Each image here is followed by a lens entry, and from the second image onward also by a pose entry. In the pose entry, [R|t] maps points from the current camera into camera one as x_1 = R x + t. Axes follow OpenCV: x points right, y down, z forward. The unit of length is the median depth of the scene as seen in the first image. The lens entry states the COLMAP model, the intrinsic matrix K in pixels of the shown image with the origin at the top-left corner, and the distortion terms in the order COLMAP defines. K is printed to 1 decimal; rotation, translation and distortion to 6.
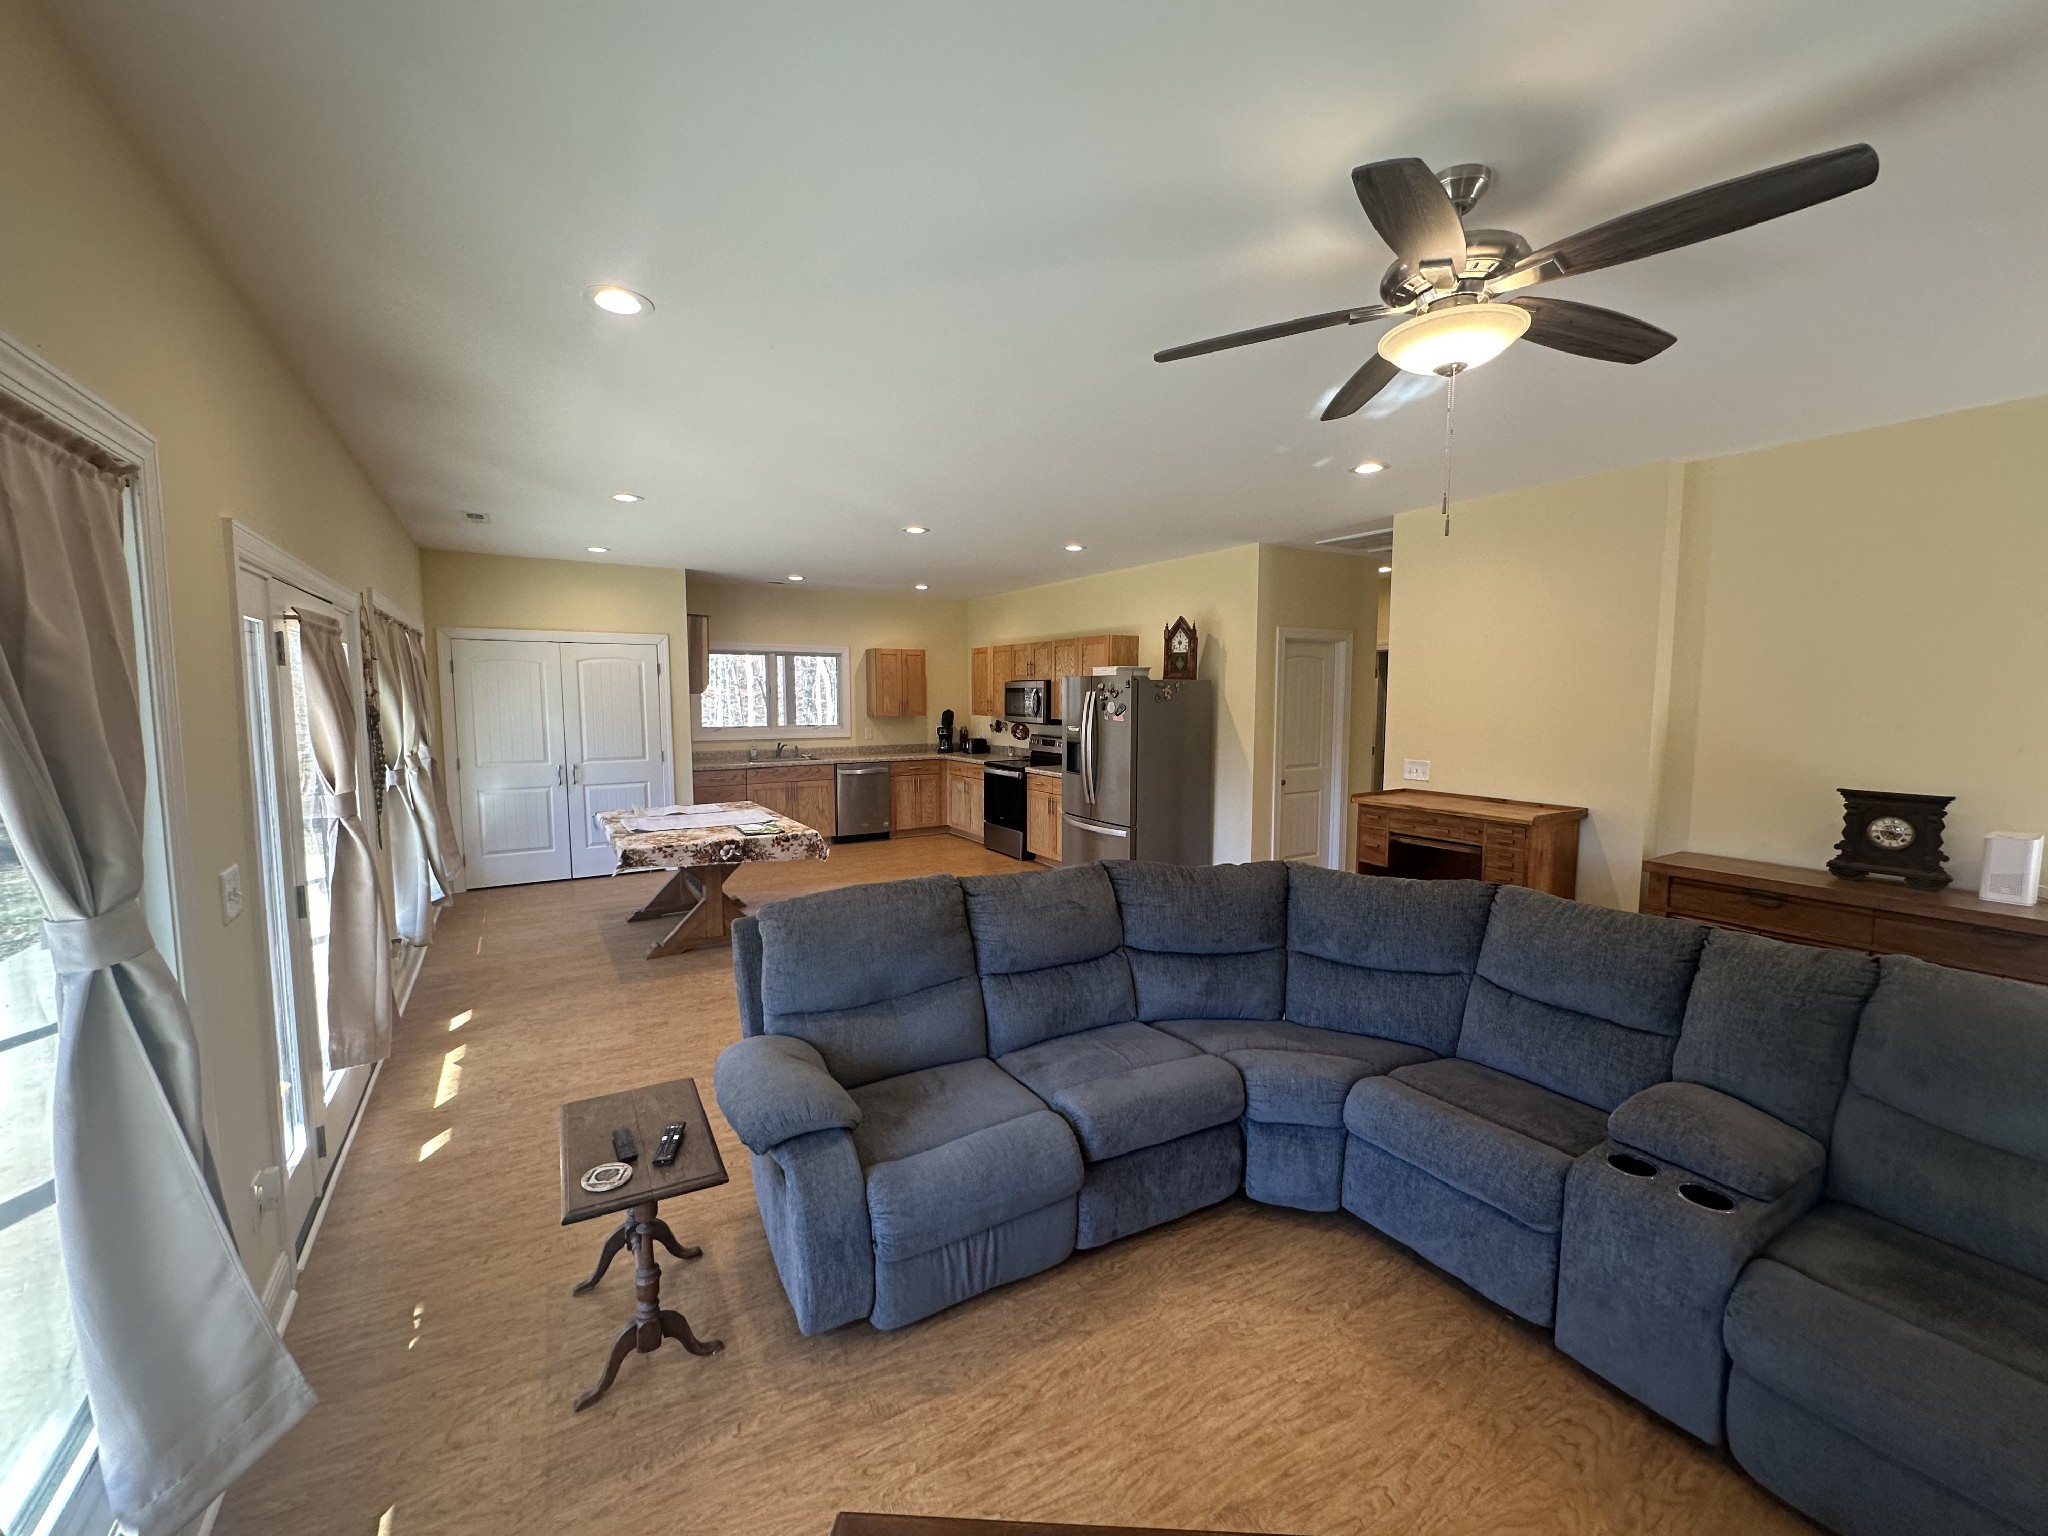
lens RADIAL K [[816.3, 0, 1025.3], [0, 816.3, 762.6], [0, 0, 1]] dist [-0.000211, 0.000151]
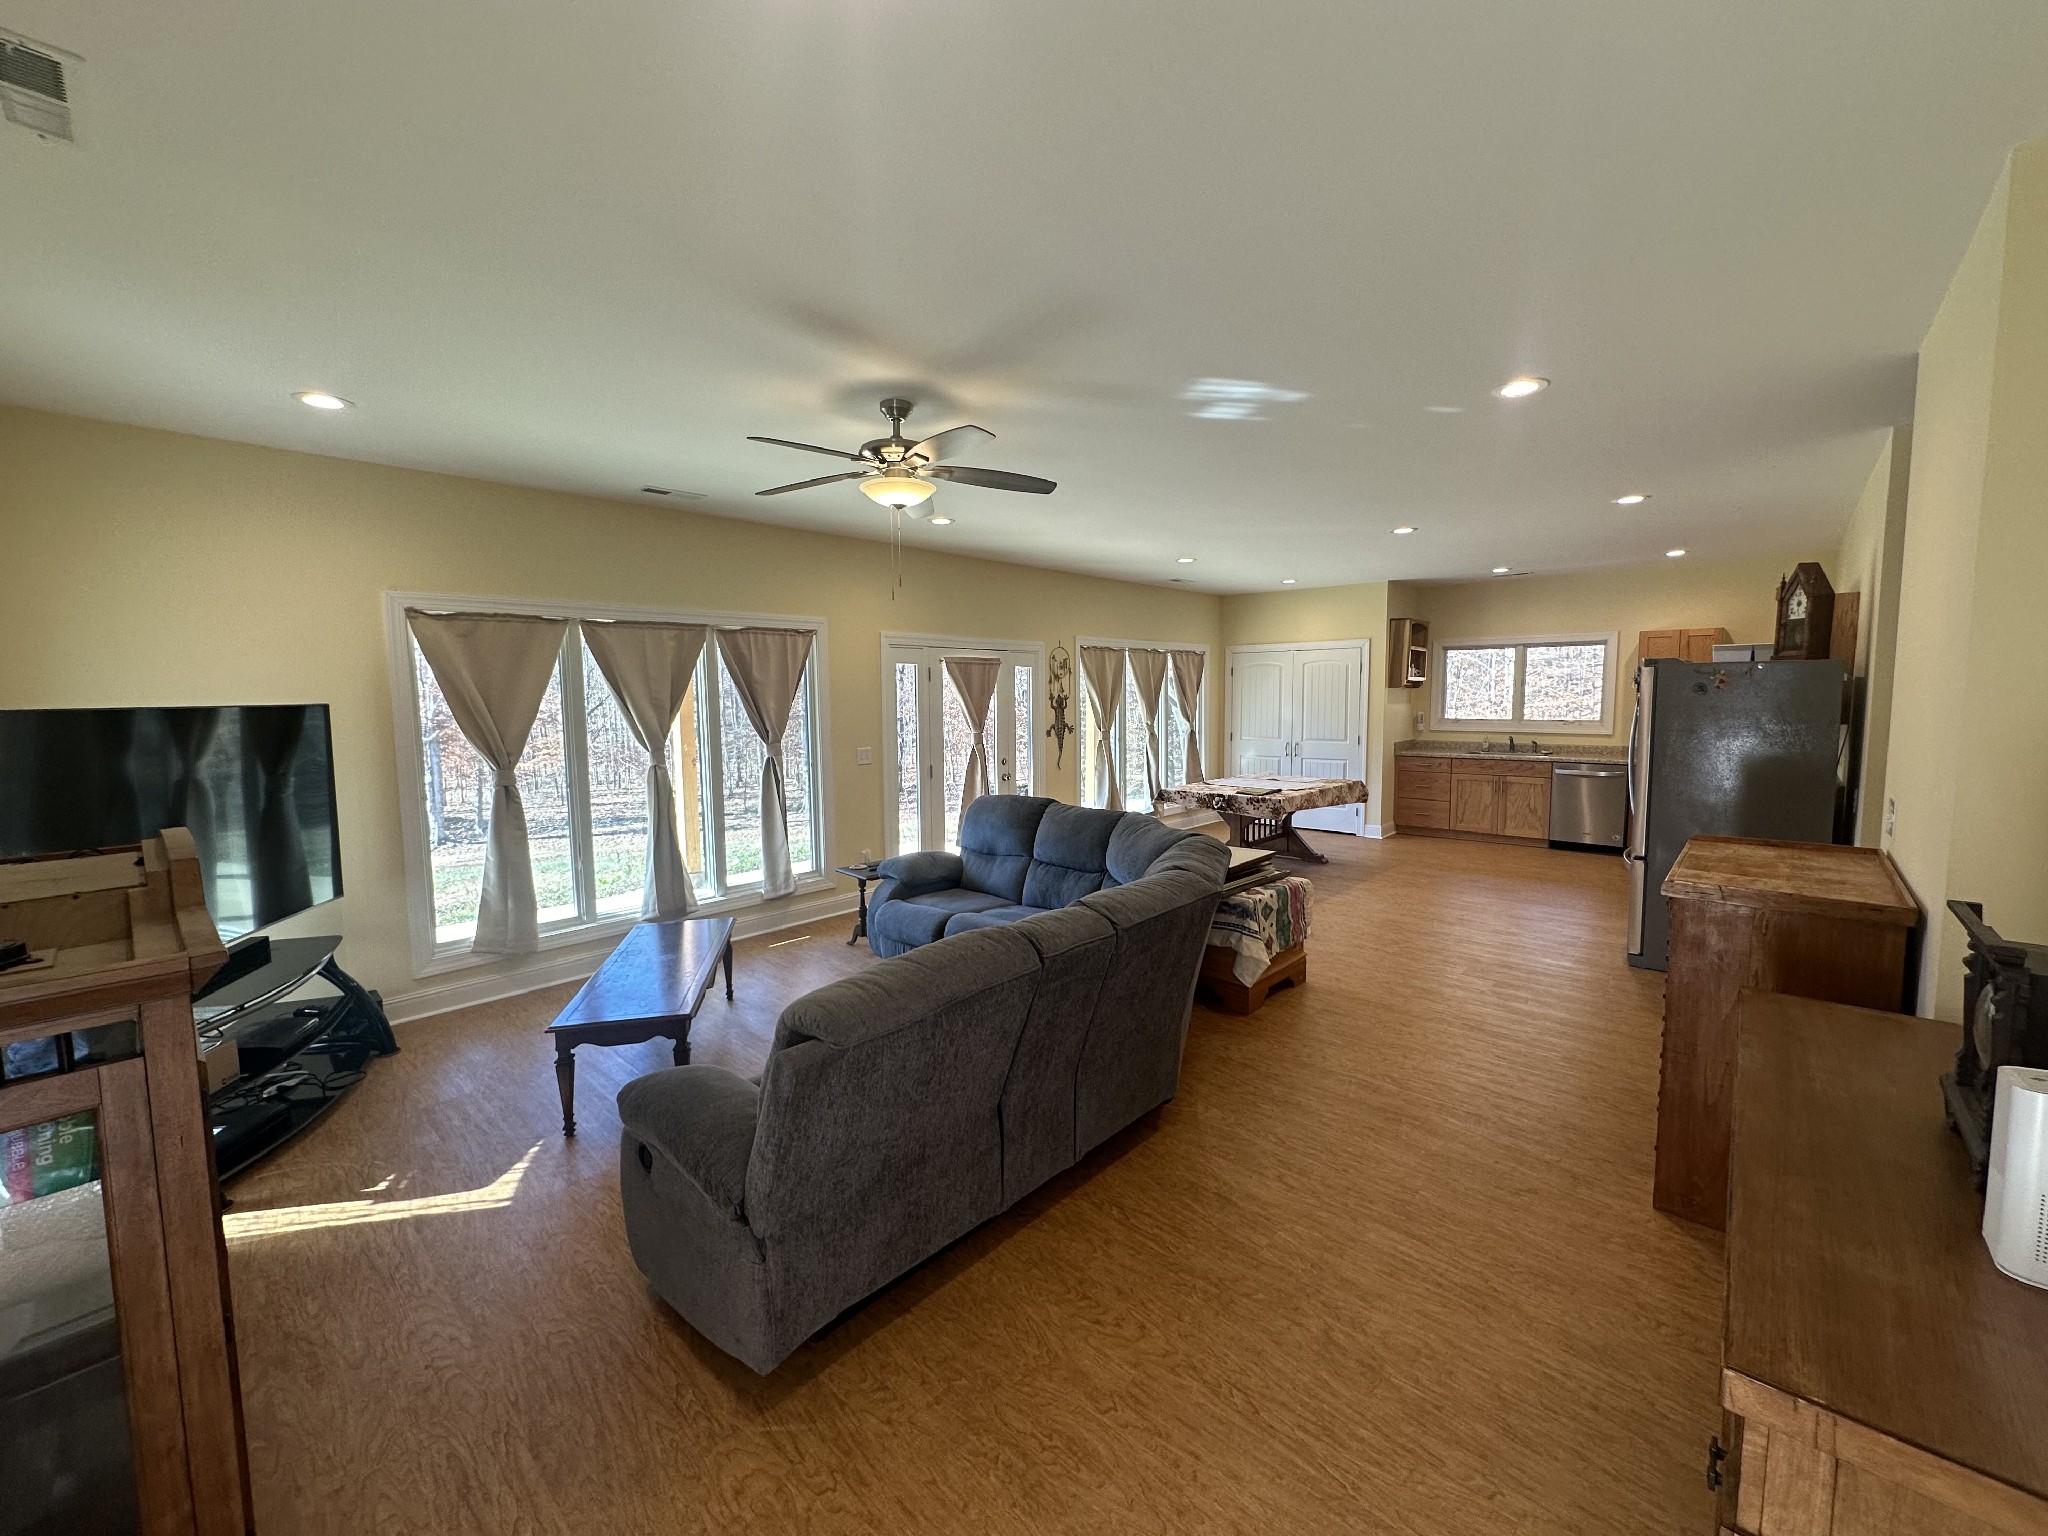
lens RADIAL K [[816.3, 0, 1025.3], [0, 816.3, 762.6], [0, 0, 1]] dist [-0.000211, 0.000151]
pose [[0.272521, 0.077662, -0.959010, 0.489478], [-0.071118, 0.995636, 0.060419, -0.010605], [0.959518, 0.051737, 0.276855, 0.166382]]
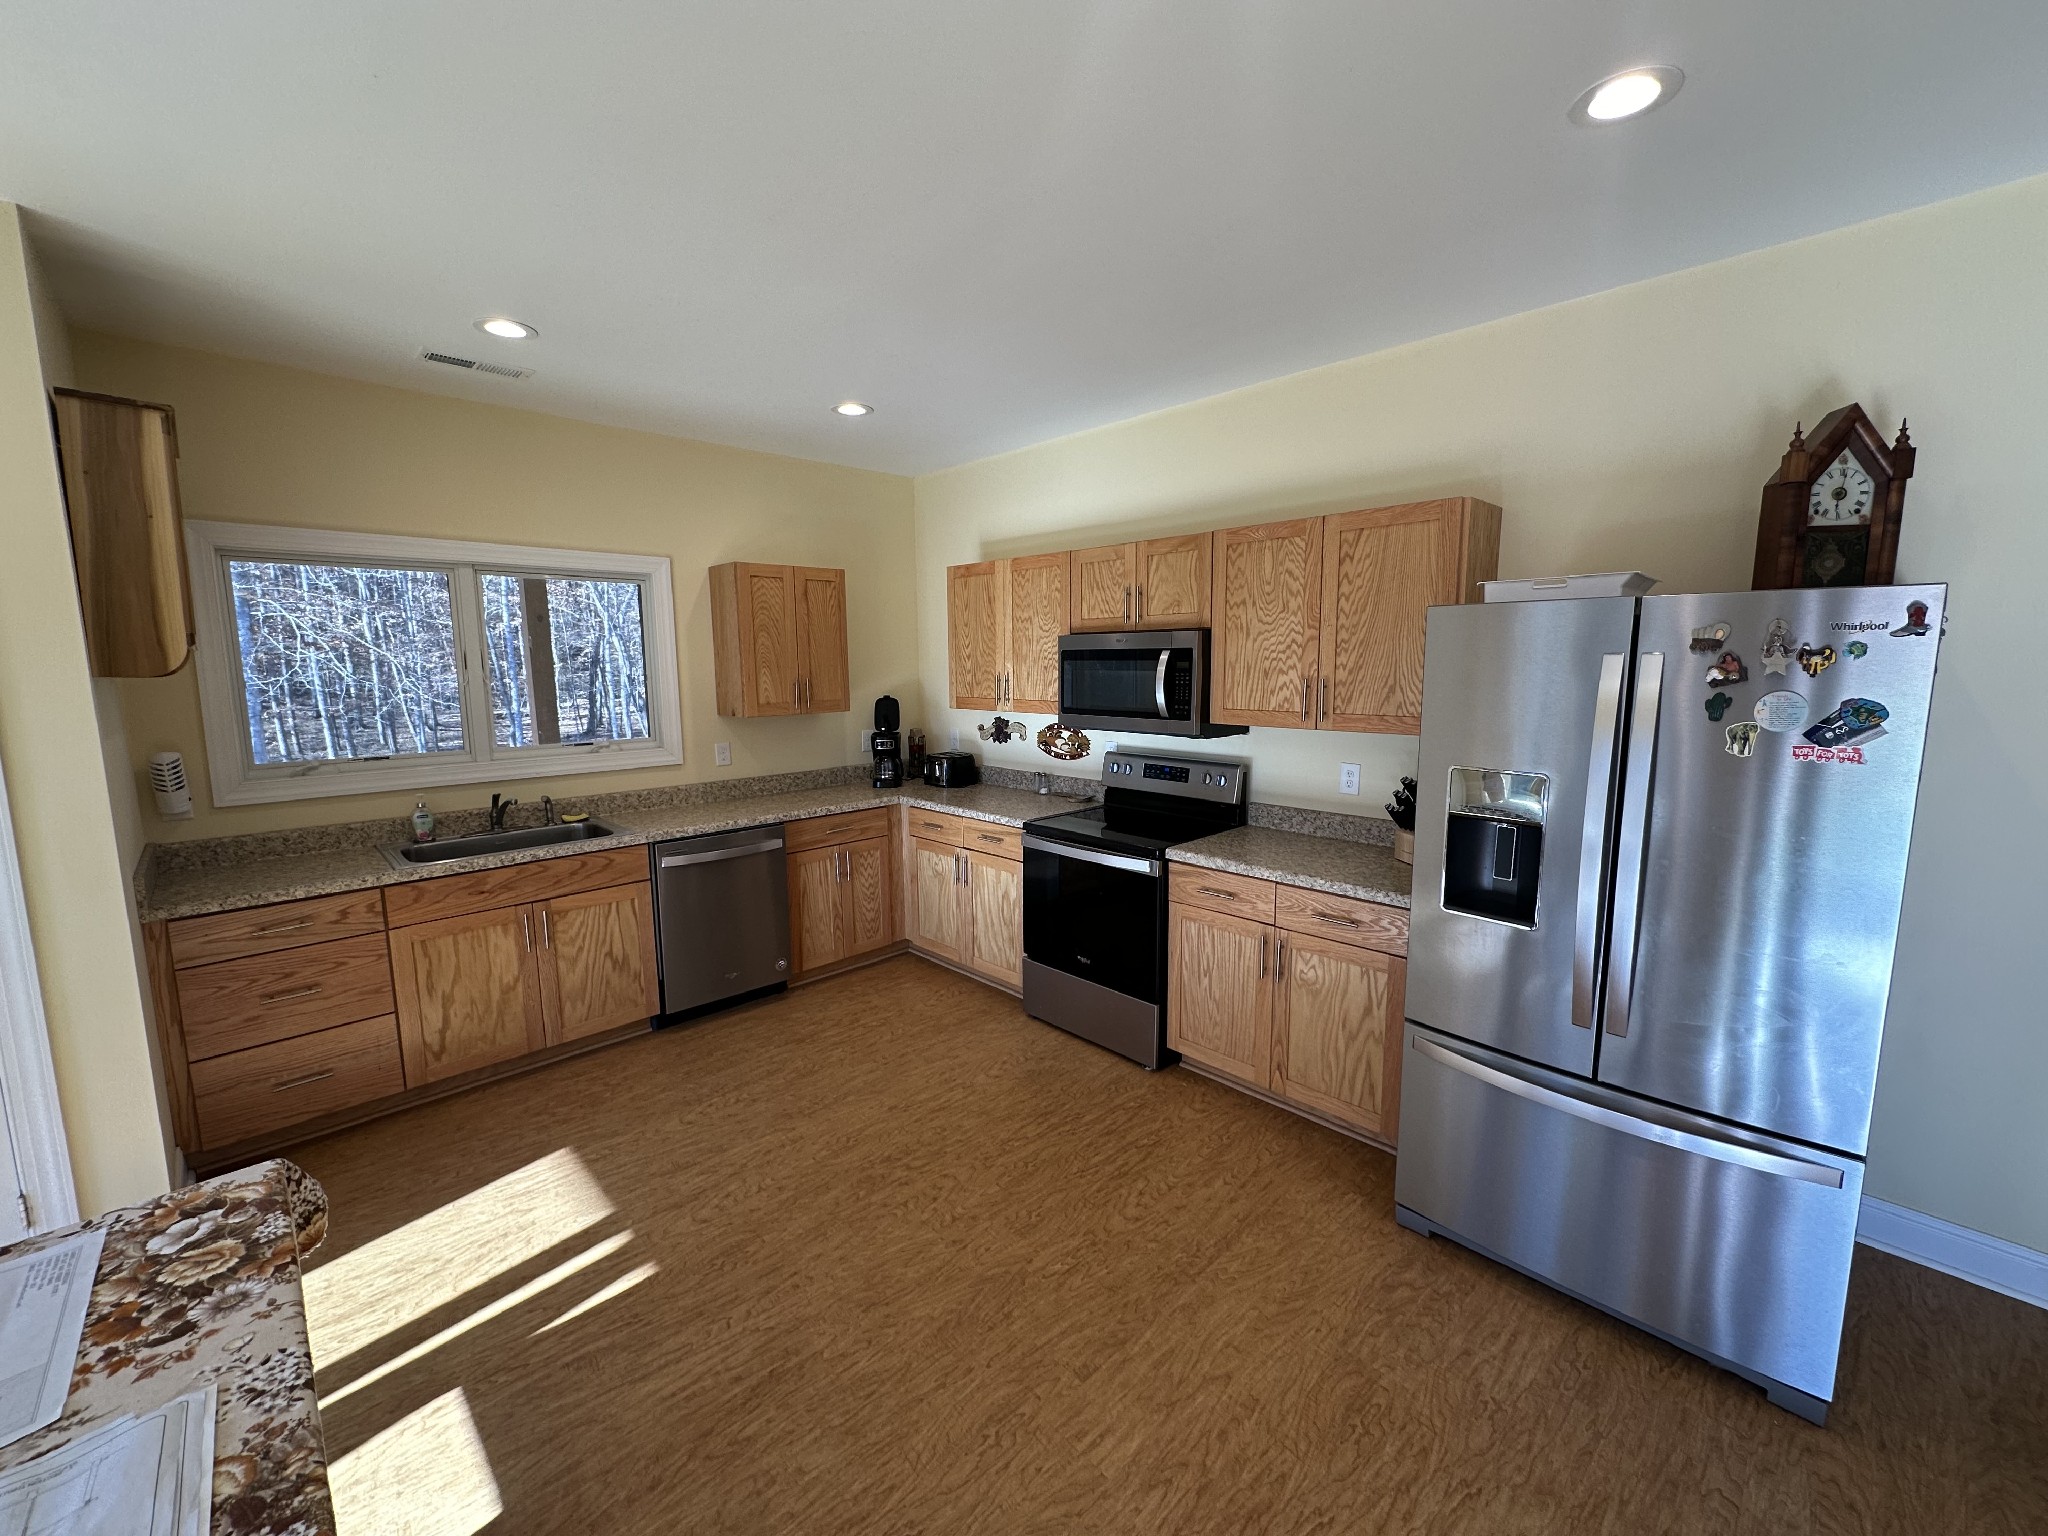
lens RADIAL K [[816.3, 0, 1025.3], [0, 816.3, 762.6], [0, 0, 1]] dist [-0.000211, 0.000151]
pose [[0.976902, -0.038293, 0.210229, -0.134073], [0.029534, 0.998566, 0.044647, -0.050196], [-0.211637, -0.037407, 0.976632, 0.562275]]
